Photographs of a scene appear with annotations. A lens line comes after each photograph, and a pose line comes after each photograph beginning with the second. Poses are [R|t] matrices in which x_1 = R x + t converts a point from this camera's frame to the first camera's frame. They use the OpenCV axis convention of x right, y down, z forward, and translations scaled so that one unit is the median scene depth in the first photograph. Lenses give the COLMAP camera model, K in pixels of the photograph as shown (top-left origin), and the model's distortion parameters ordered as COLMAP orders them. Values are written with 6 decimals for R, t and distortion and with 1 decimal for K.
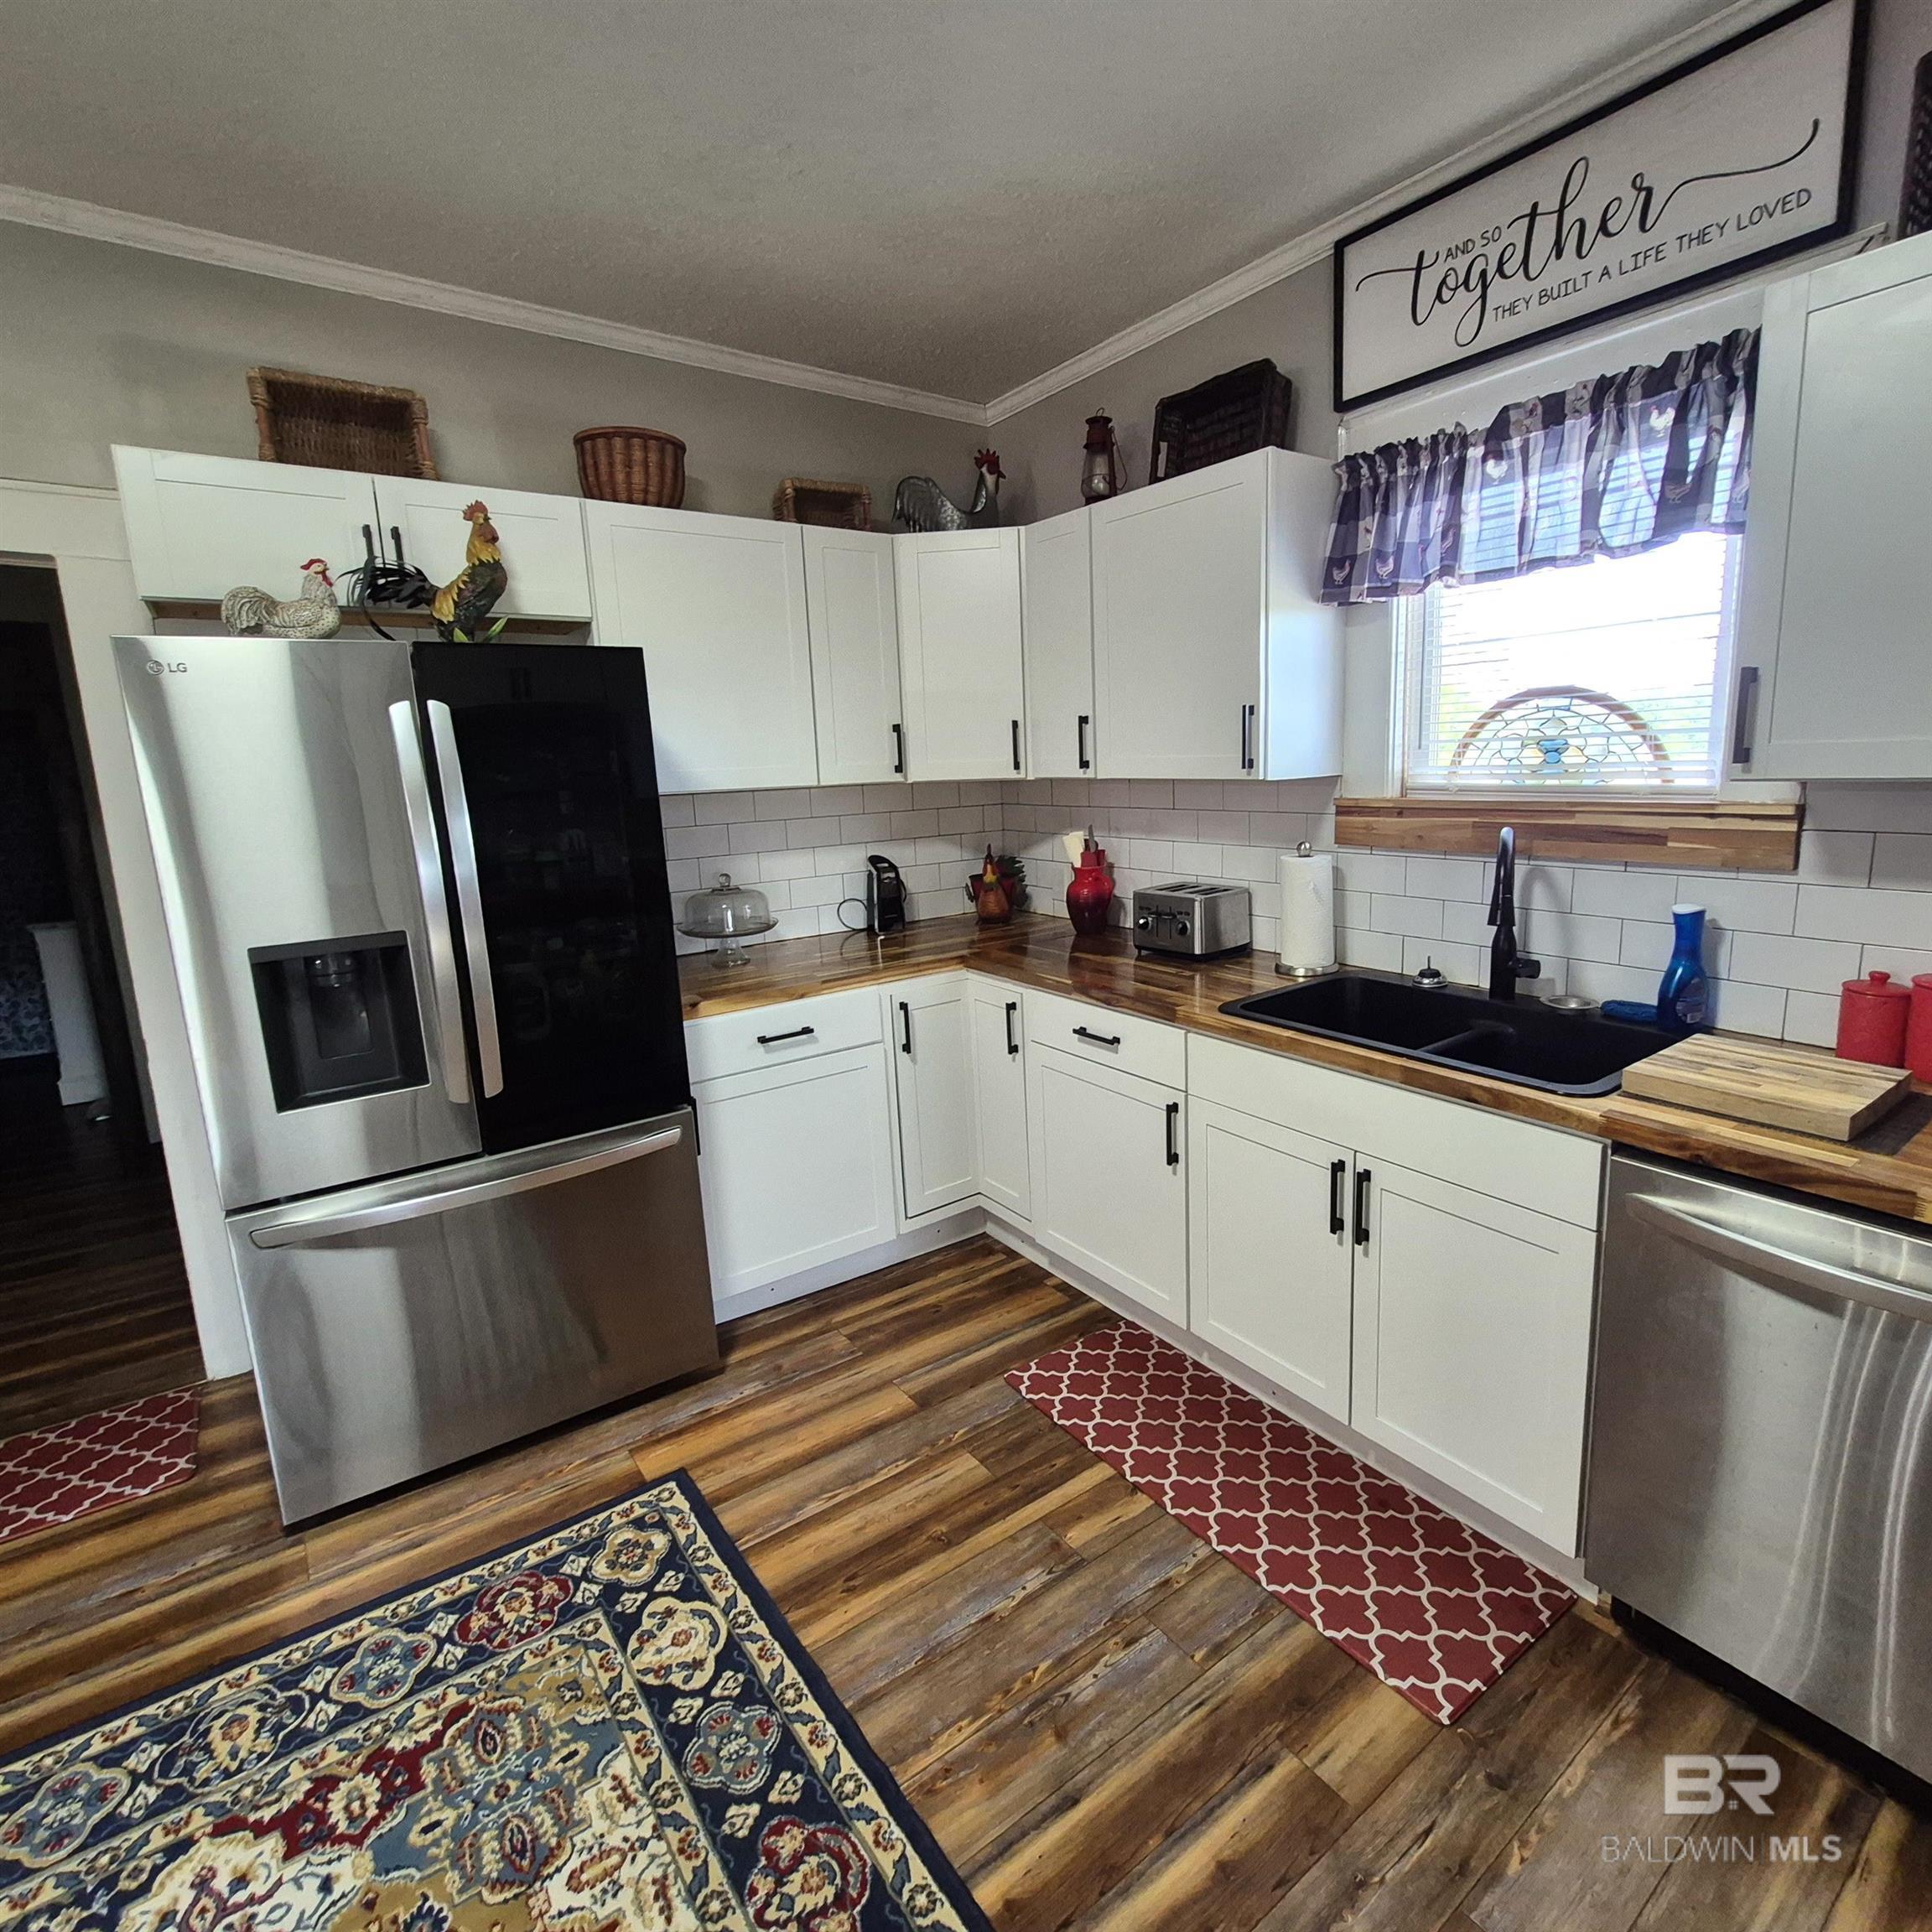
lens RADIAL K [[1023.8, 0, 969.9], [0, 1023.8, 928.5], [0, 0, 1]] dist [0.001248, 0.001711]
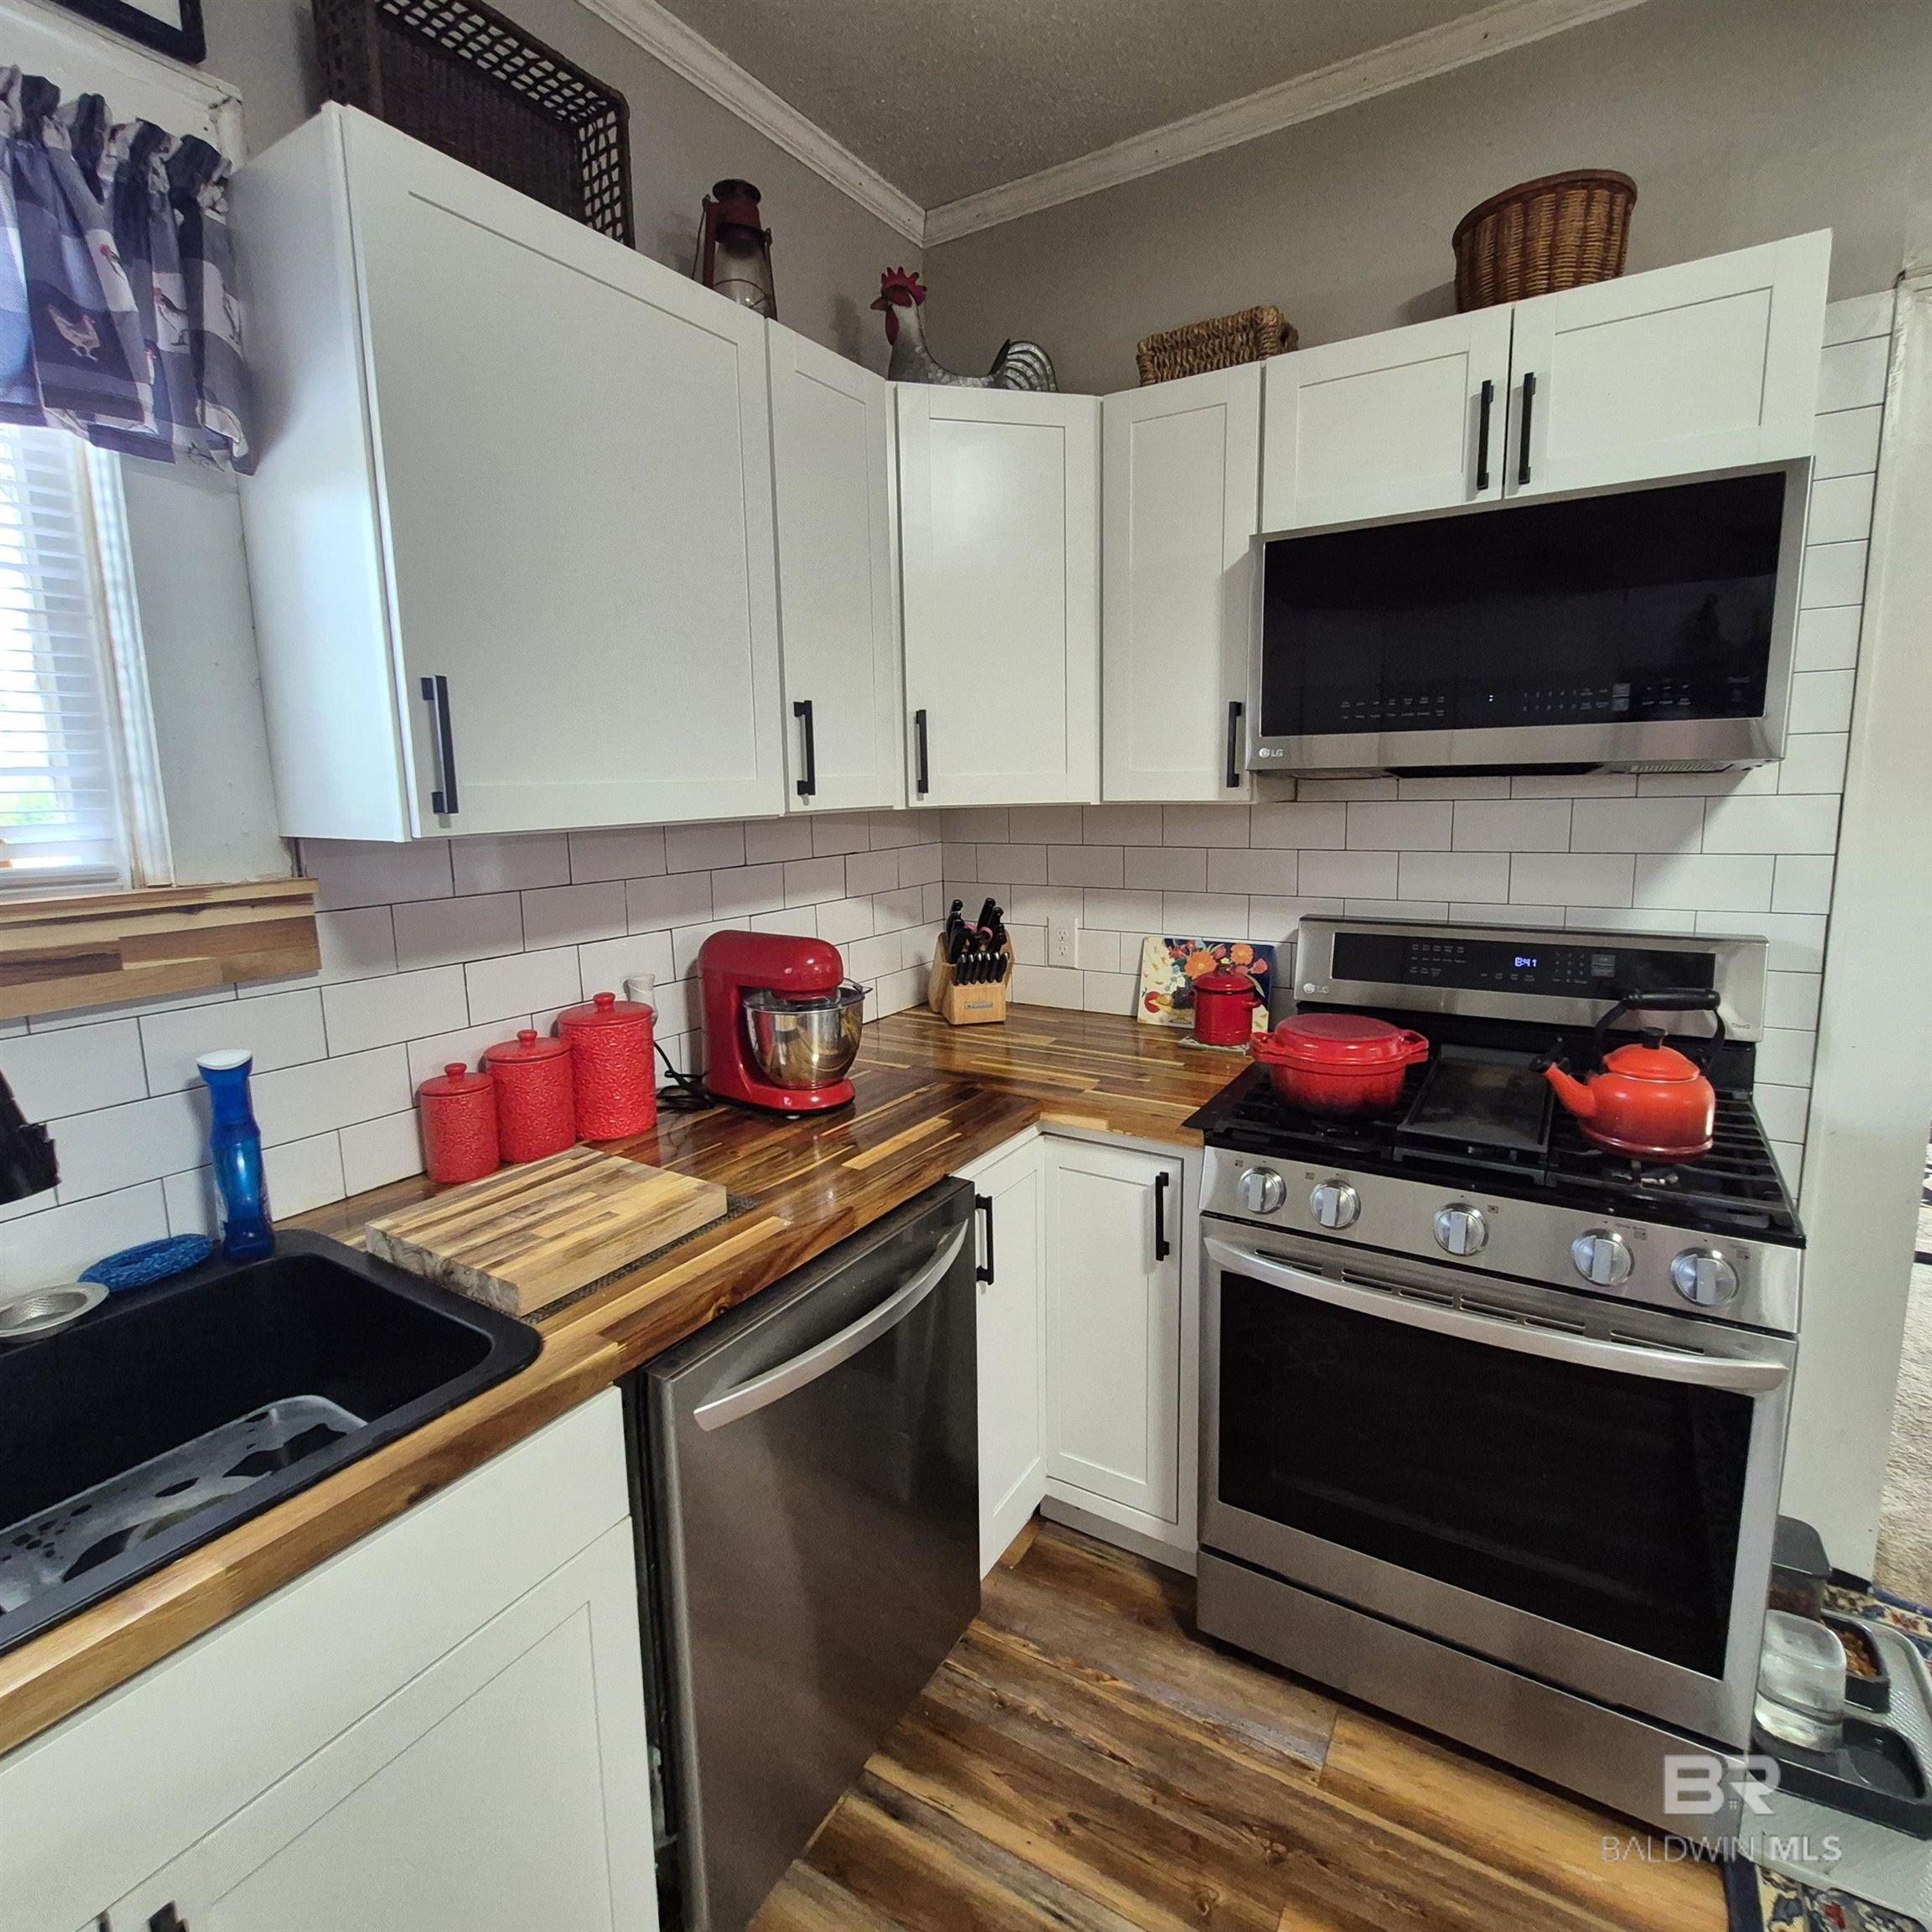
lens RADIAL K [[1023.8, 0, 969.9], [0, 1023.8, 928.5], [0, 0, 1]] dist [0.001248, 0.001711]
pose [[-0.395338, -0.088016, 0.914309, -0.028135], [0.192399, 0.965382, 0.176124, -0.102435], [-0.898159, 0.245541, -0.364718, 0.704185]]
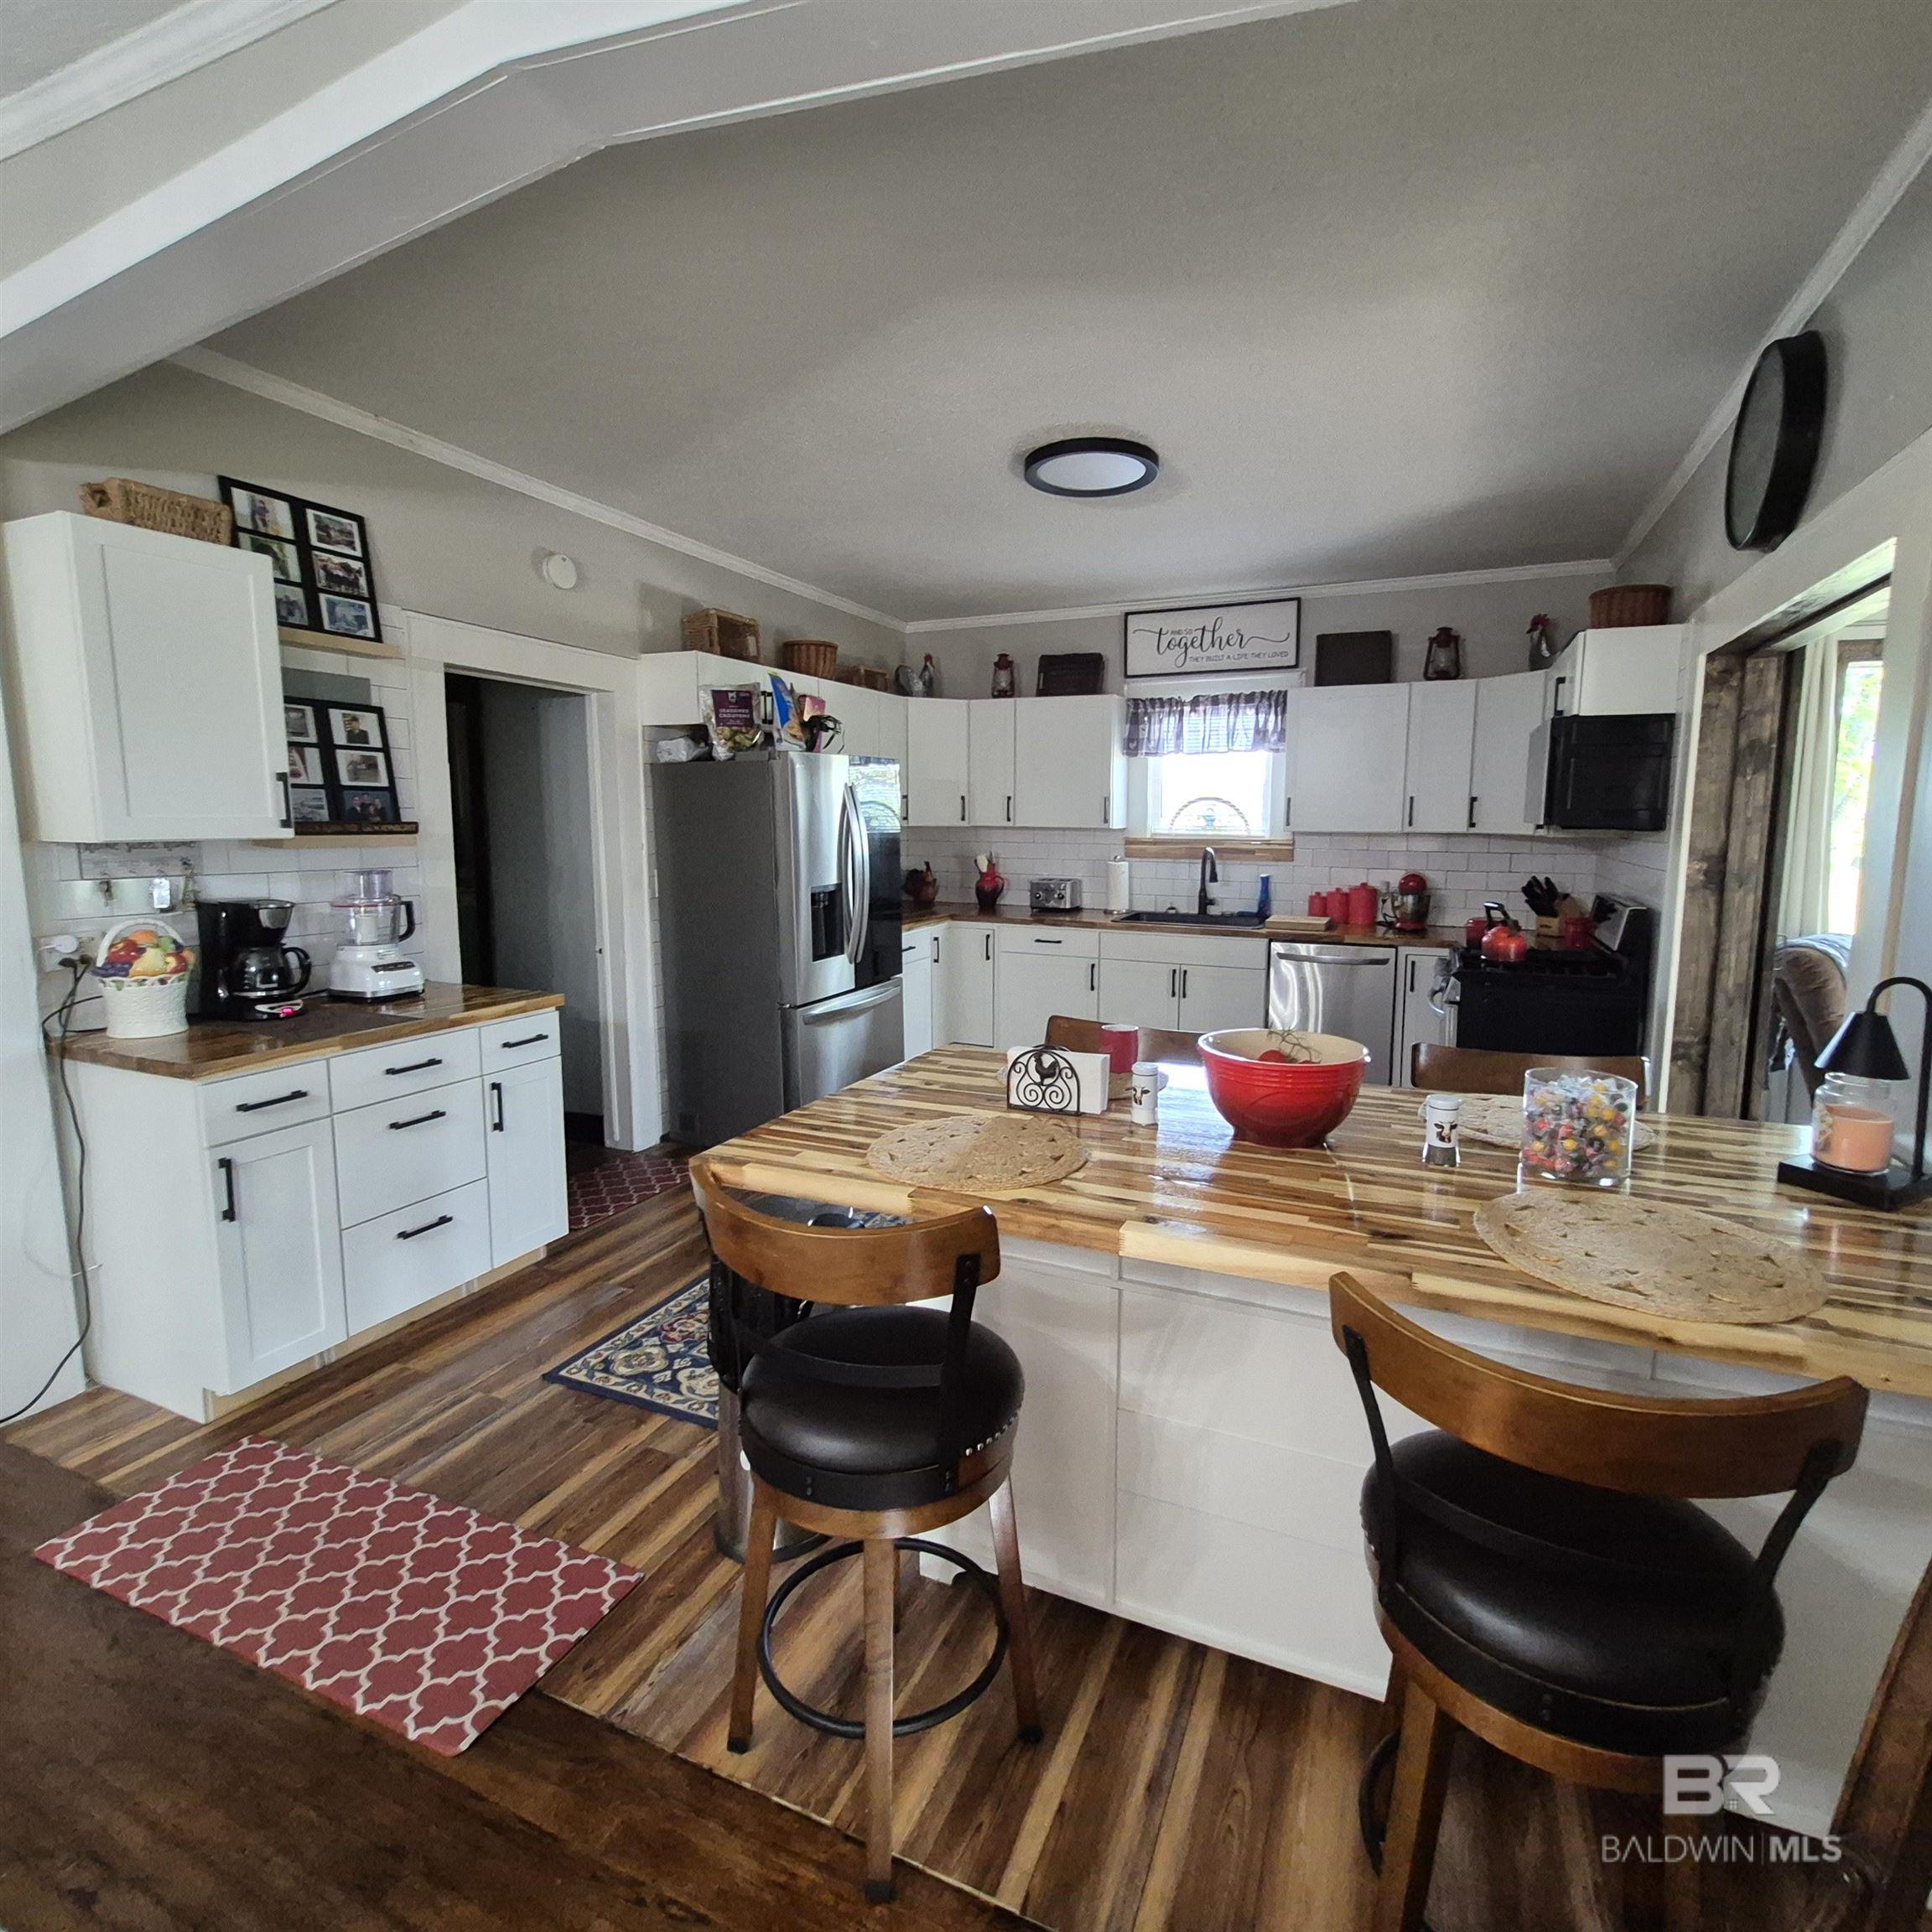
lens RADIAL K [[1023.8, 0, 969.9], [0, 1023.8, 928.5], [0, 0, 1]] dist [0.001248, 0.001711]
pose [[0.849454, -0.015941, 0.527422, -1.376648], [0.051091, 0.997332, -0.052143, 0.214127], [-0.525184, 0.071240, 0.848002, -0.907245]]
